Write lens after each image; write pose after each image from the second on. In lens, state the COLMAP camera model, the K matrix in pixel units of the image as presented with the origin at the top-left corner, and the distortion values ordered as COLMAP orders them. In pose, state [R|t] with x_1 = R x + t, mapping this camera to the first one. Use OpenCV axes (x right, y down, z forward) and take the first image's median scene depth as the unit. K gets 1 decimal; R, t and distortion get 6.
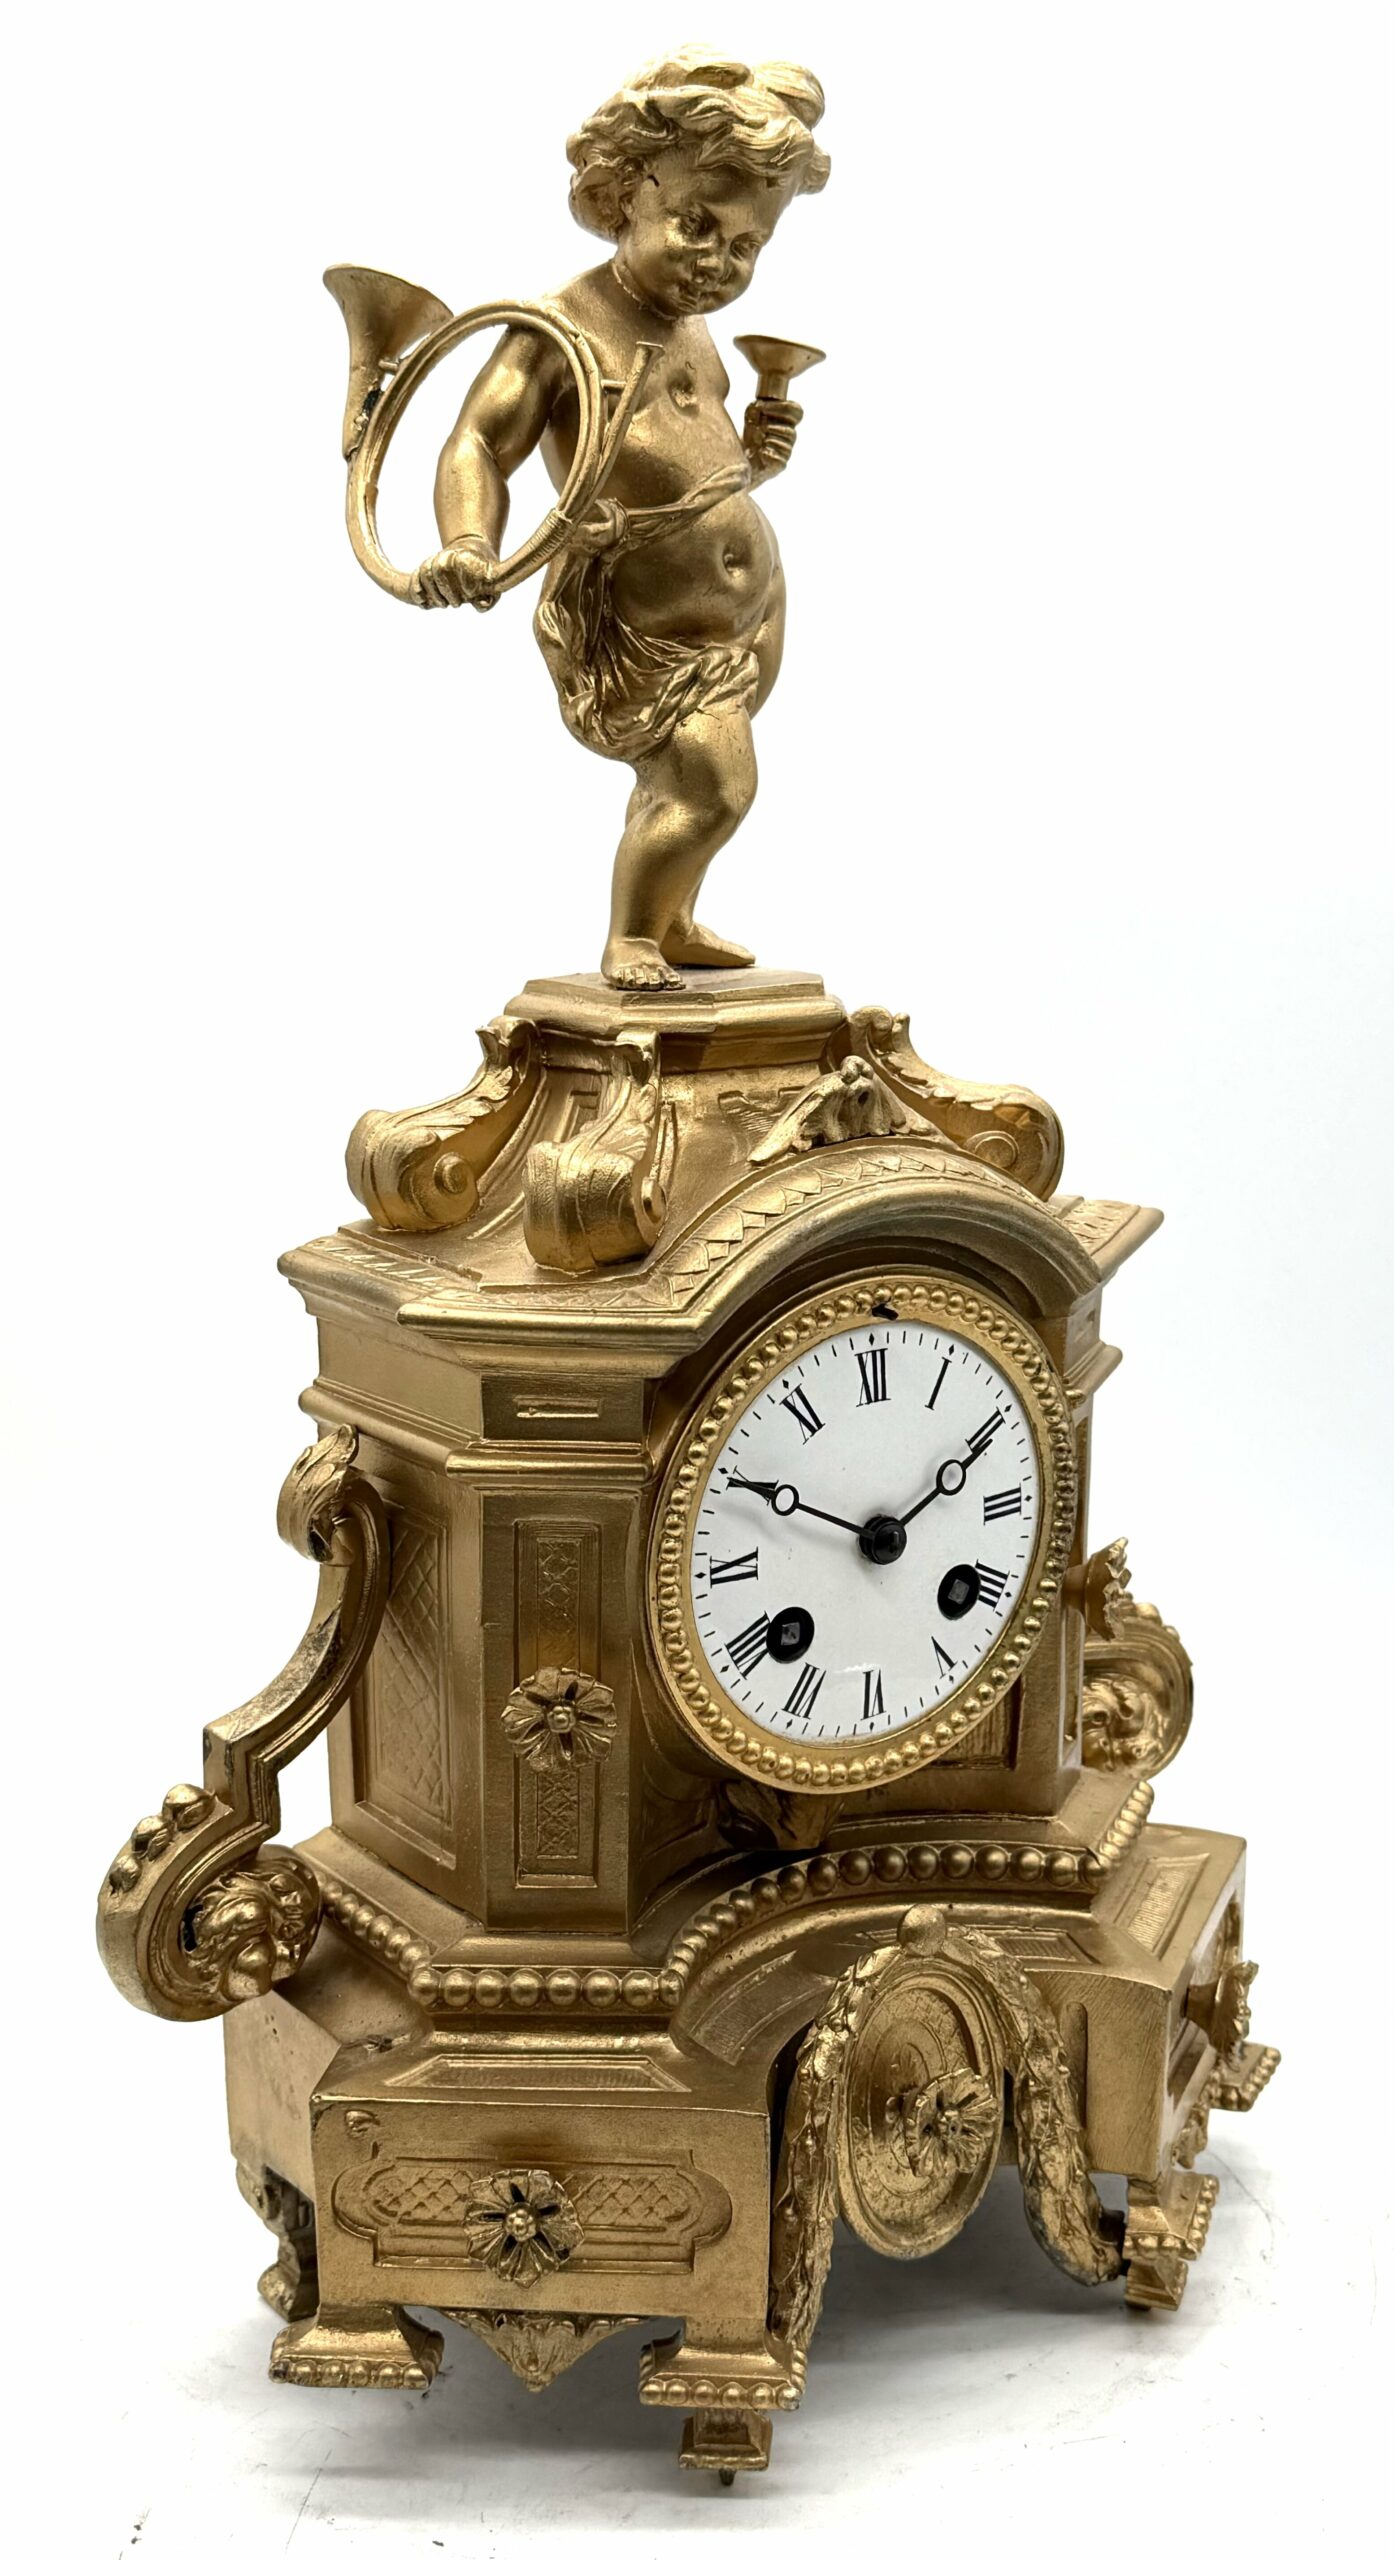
lens RADIAL K [[2788.1, 0, 697.0], [0, 2788.1, 1280.0], [0, 0, 1]] dist [0.098167, -0.007329]
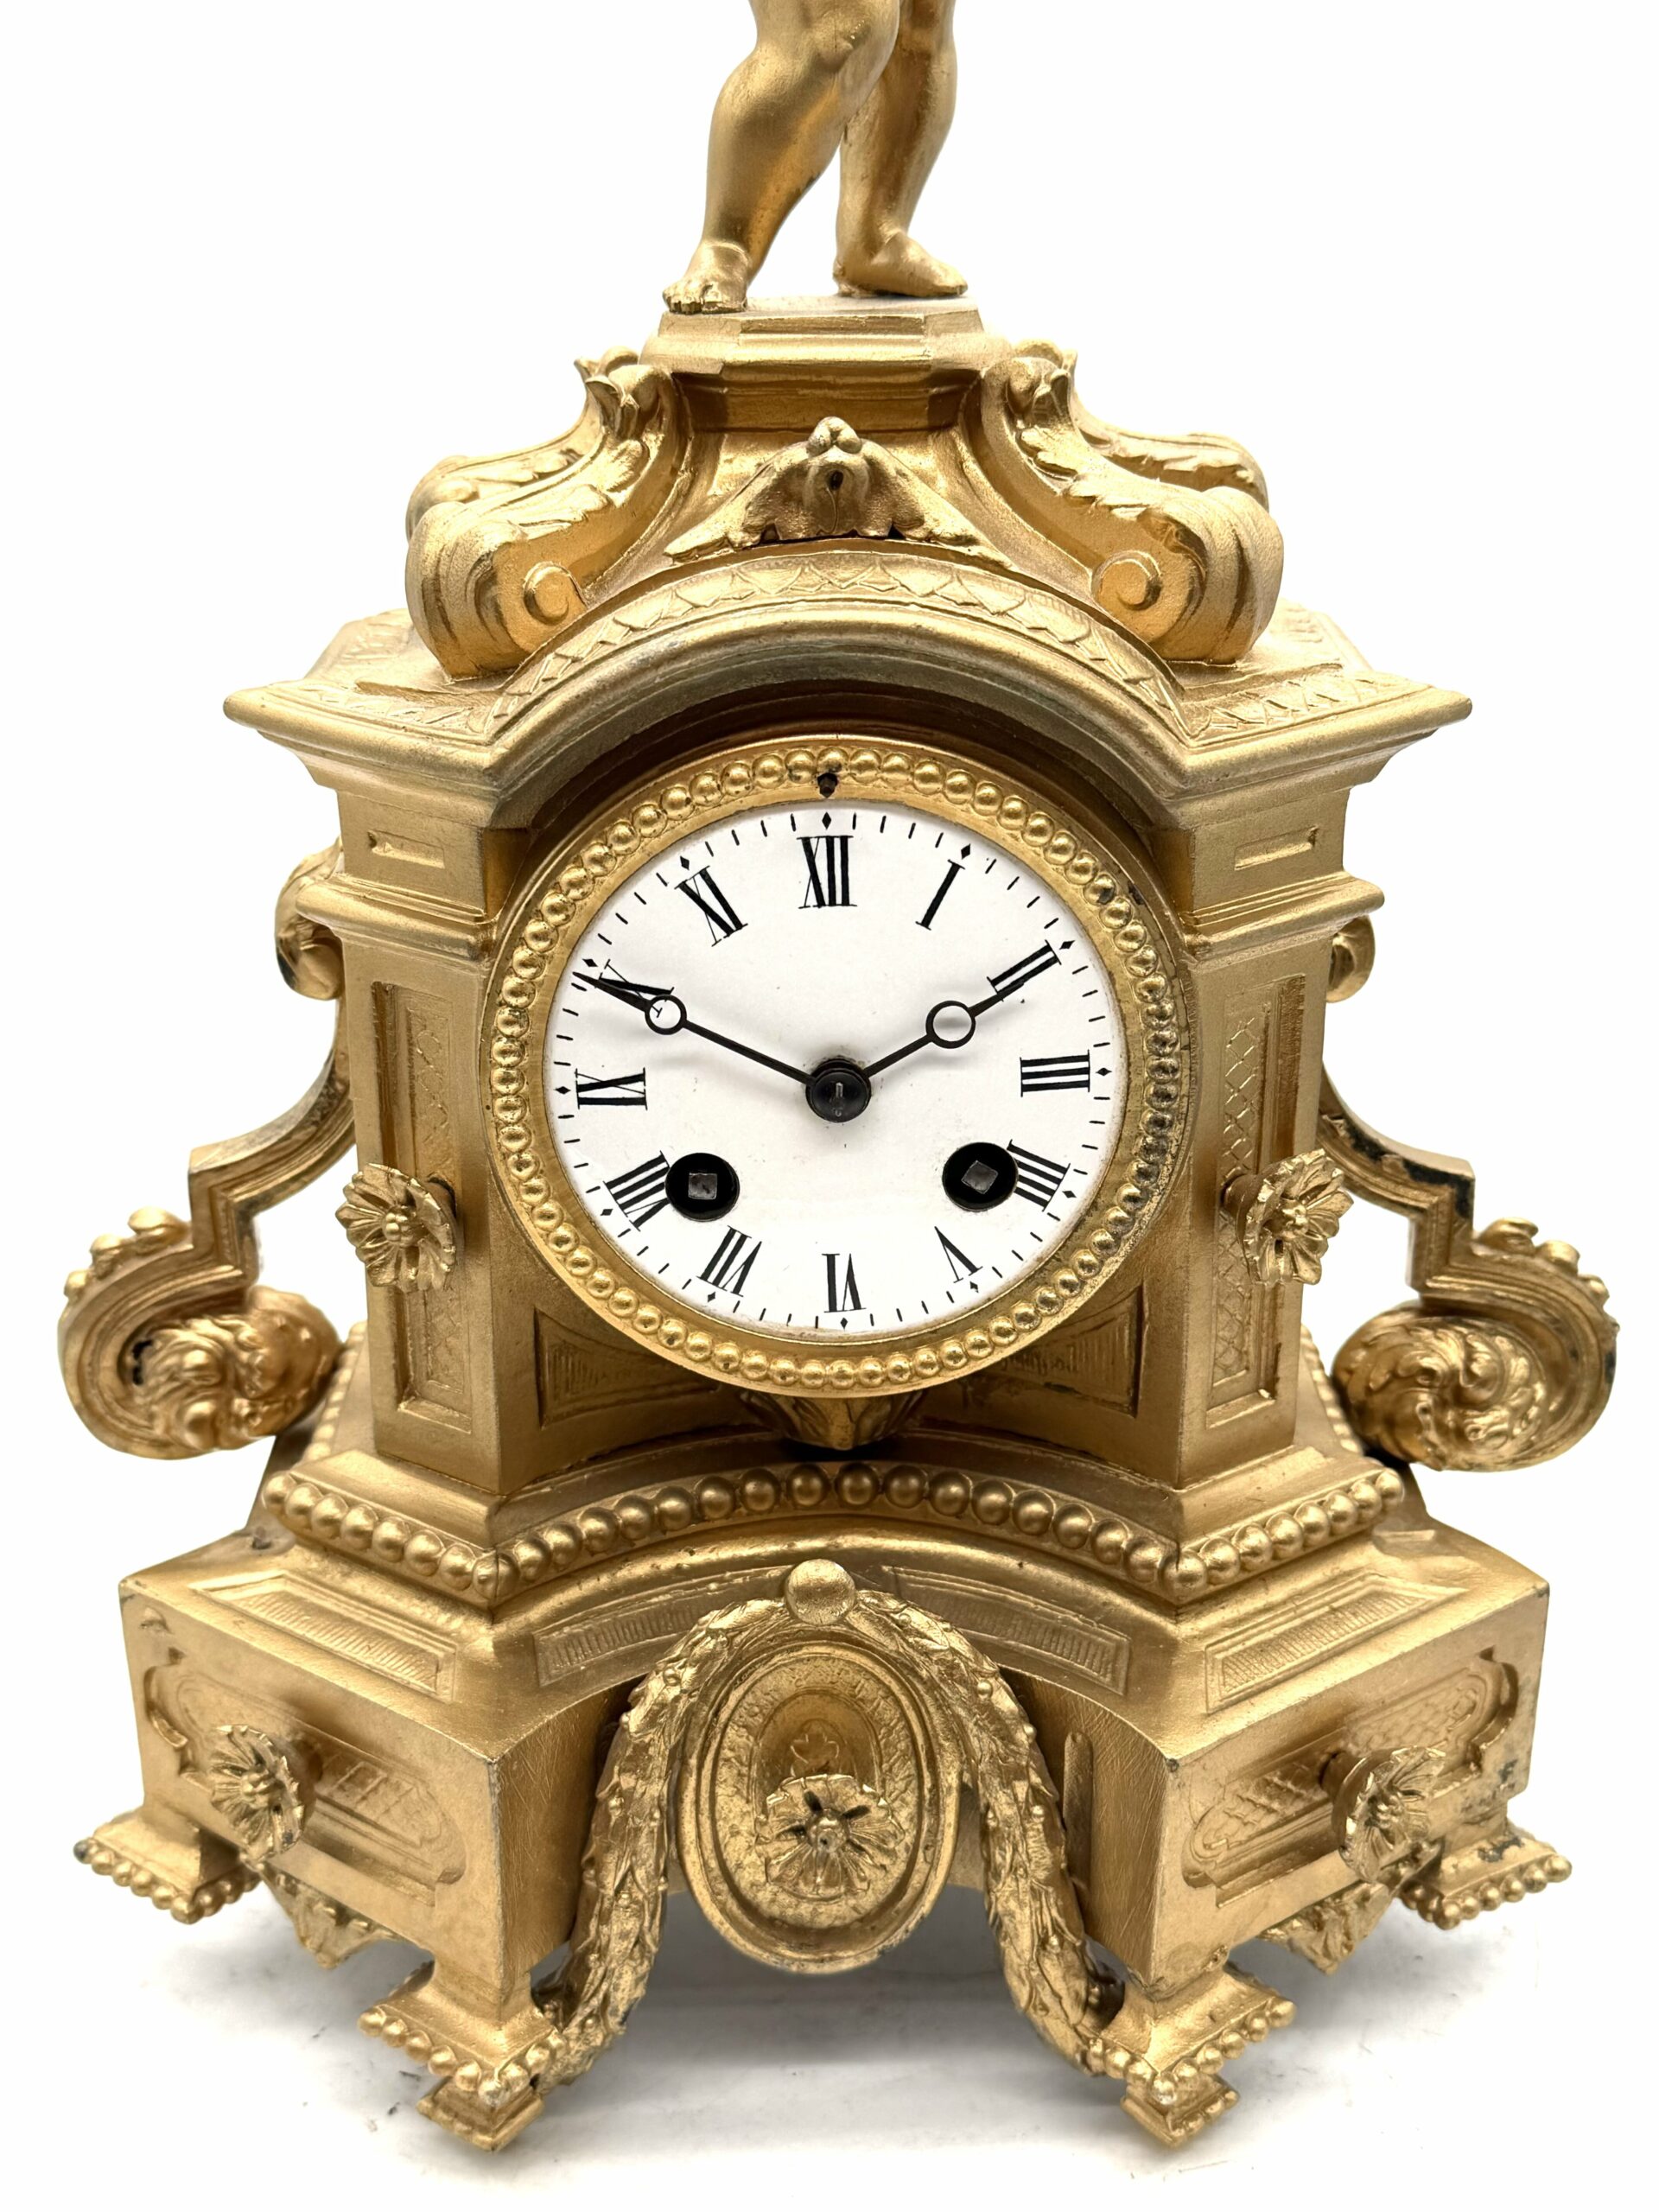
lens RADIAL K [[2640.0, 0, 829.5], [0, 2640.0, 1106.0], [0, 0, 1]] dist [0.109194, -0.002943]
pose [[0.854644, 0.192924, -0.482042, 0.404623], [-0.112160, 0.975084, 0.191393, -0.037876], [0.506956, -0.109507, 0.854988, 0.390003]]
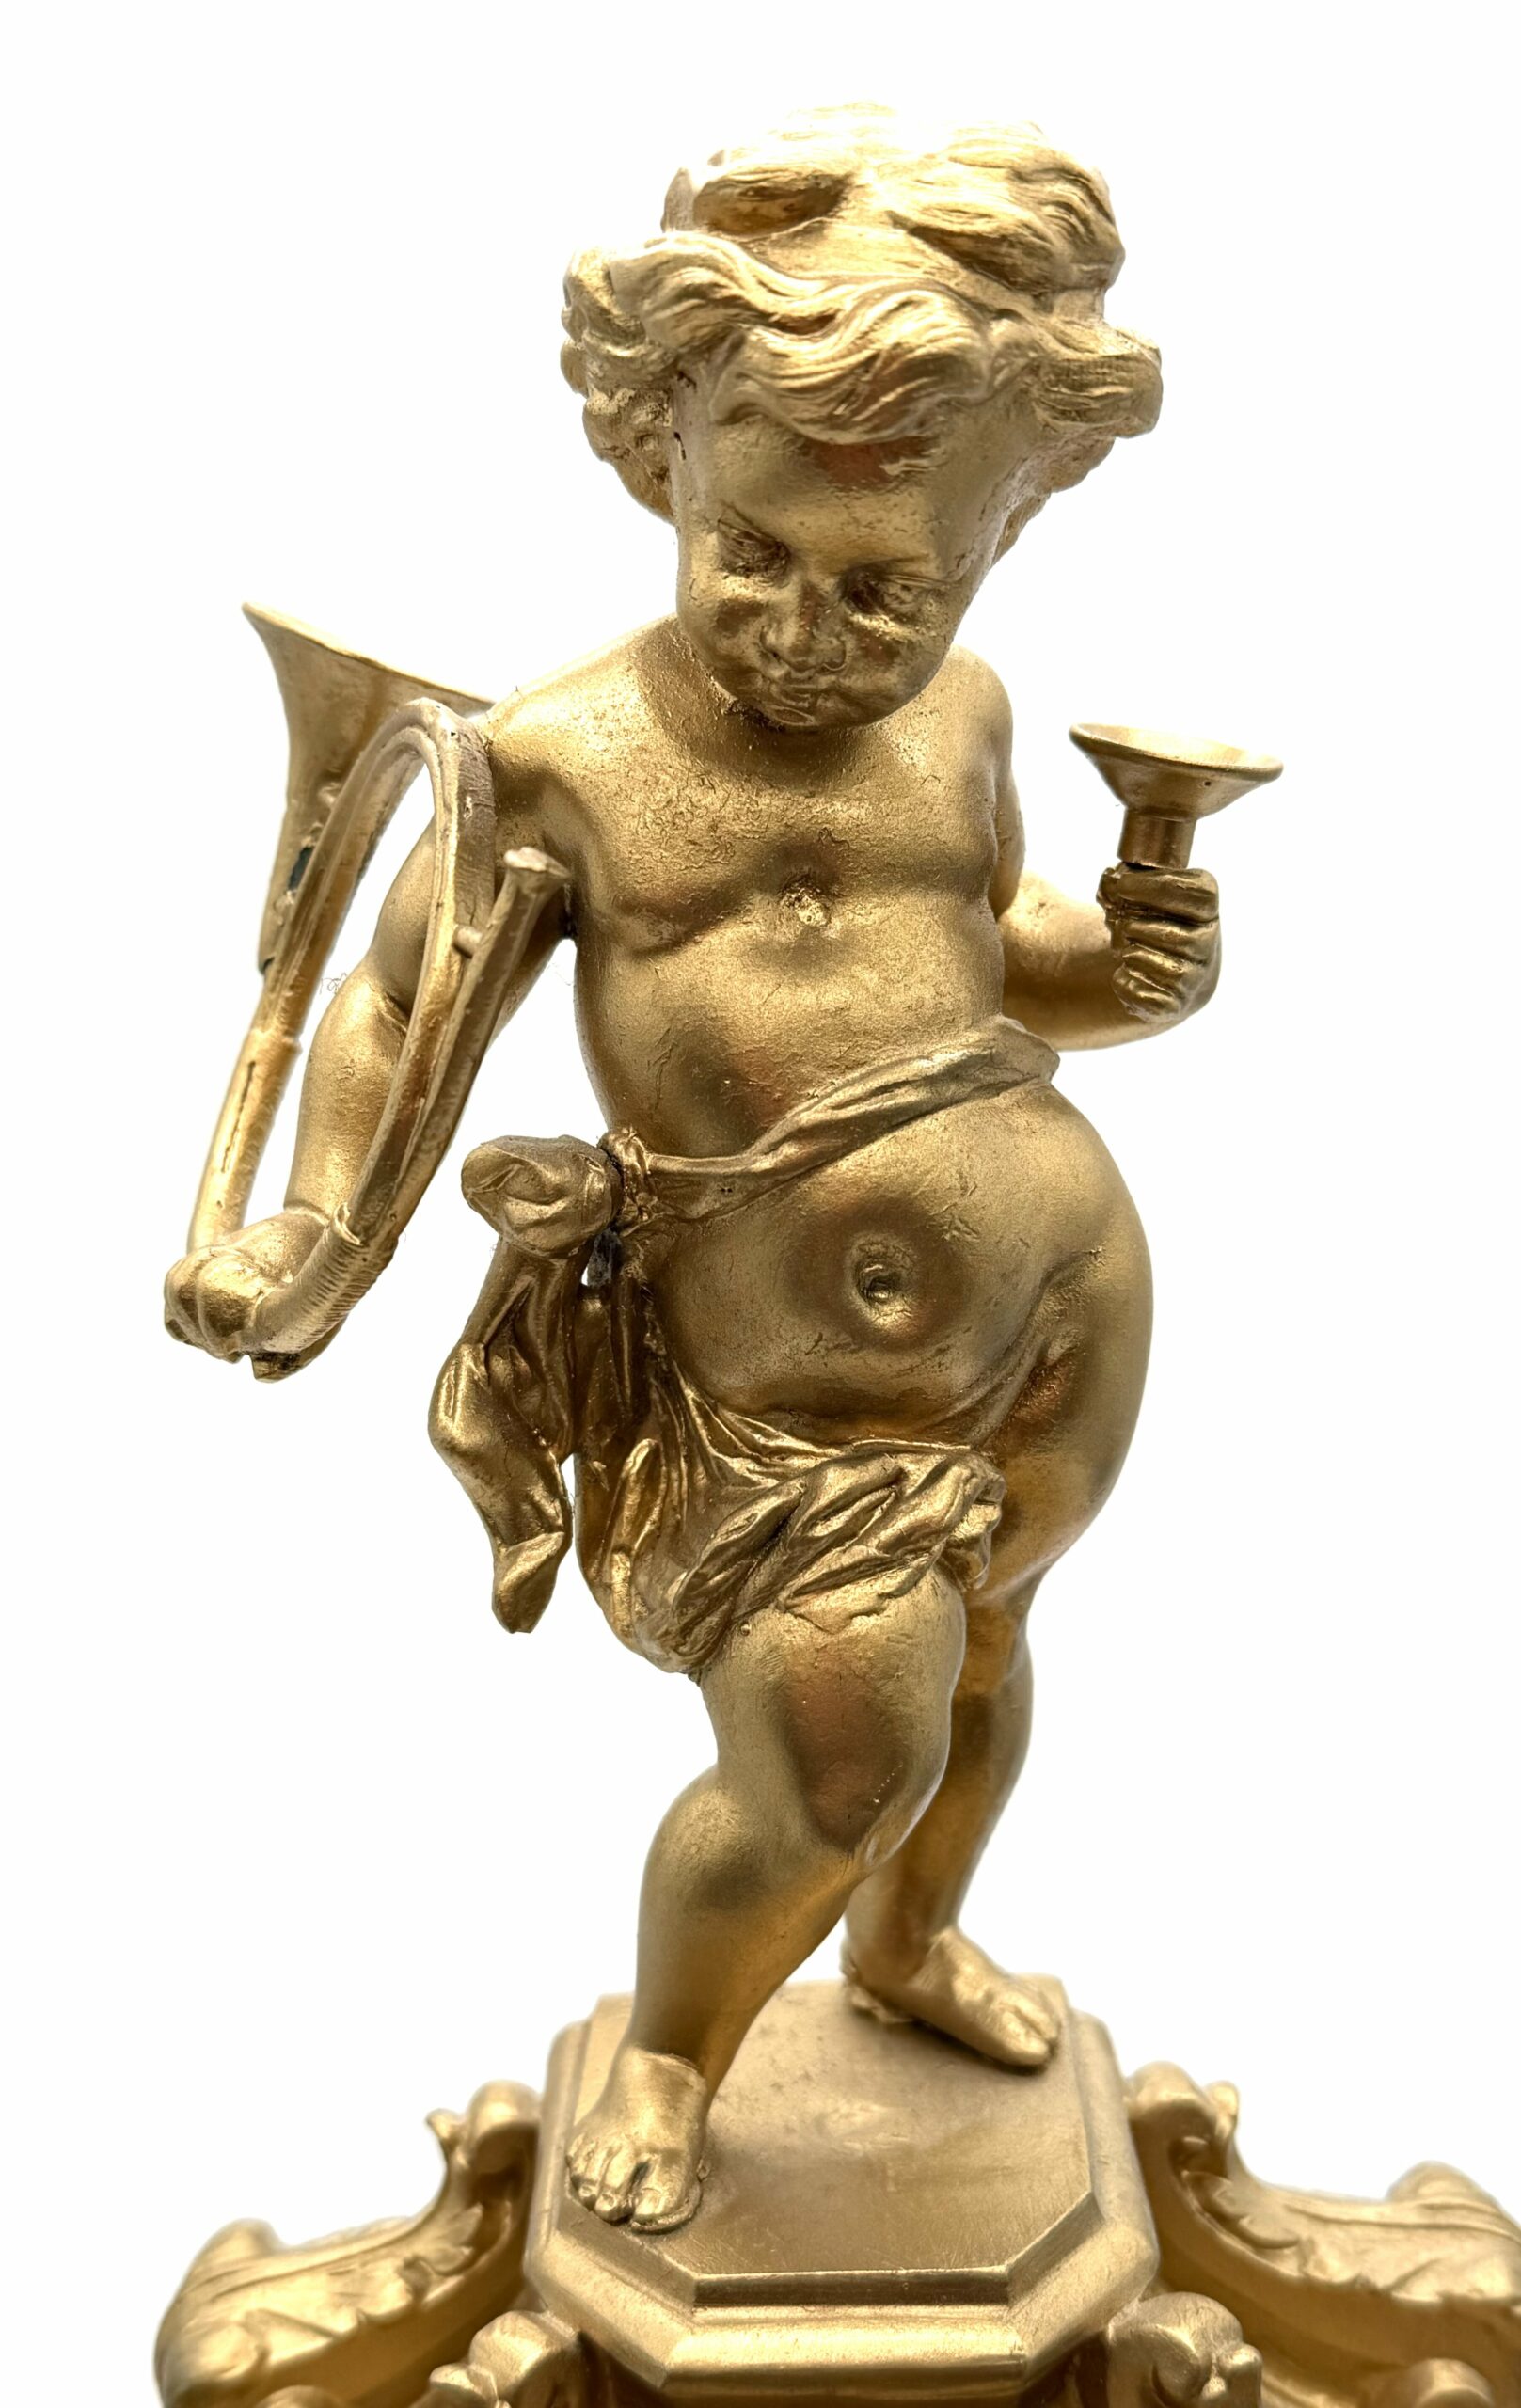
lens RADIAL K [[2850.7, 0, 760.5], [0, 2850.7, 1204.0], [0, 0, 1]] dist [0.095255, -0.011464]
pose [[0.852724, 0.108735, -0.510919, 0.220562], [-0.119036, 0.992810, 0.012620, -0.273602], [0.508617, 0.050057, 0.859536, 0.620556]]
